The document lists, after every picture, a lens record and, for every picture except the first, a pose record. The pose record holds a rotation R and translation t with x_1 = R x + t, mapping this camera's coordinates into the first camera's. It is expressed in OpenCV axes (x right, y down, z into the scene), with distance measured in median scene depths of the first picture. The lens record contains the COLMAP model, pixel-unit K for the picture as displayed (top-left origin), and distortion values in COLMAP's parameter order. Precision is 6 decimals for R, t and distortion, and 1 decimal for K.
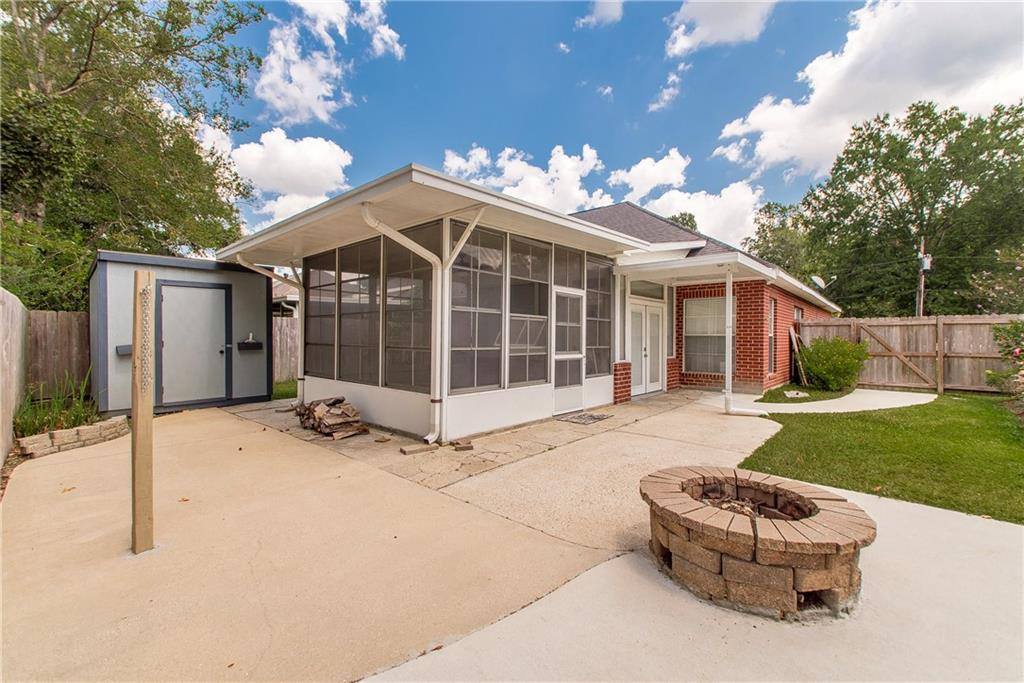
lens RADIAL K [[427.3, 0, 516.7], [0, 427.3, 335.4], [0, 0, 1]] dist [0.002563, -0.000087]
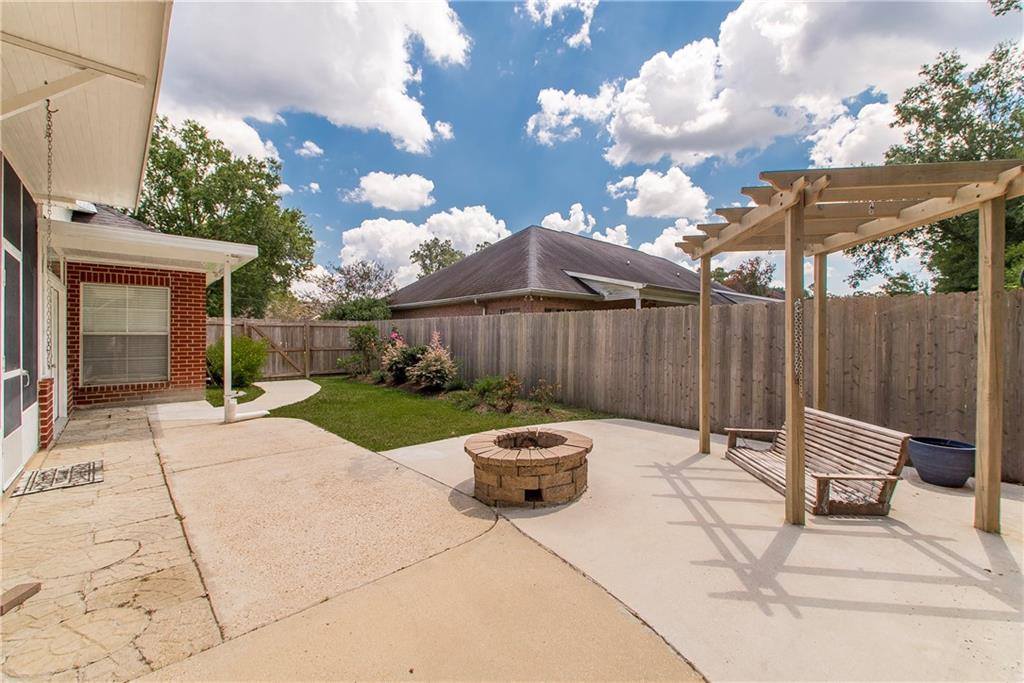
lens RADIAL K [[427.3, 0, 516.7], [0, 427.3, 335.4], [0, 0, 1]] dist [0.002563, -0.000087]
pose [[0.089207, -0.001952, 0.996011, -0.254962], [-0.003699, 0.999991, 0.002291, -0.002780], [-0.996006, -0.003889, 0.089199, 0.230370]]
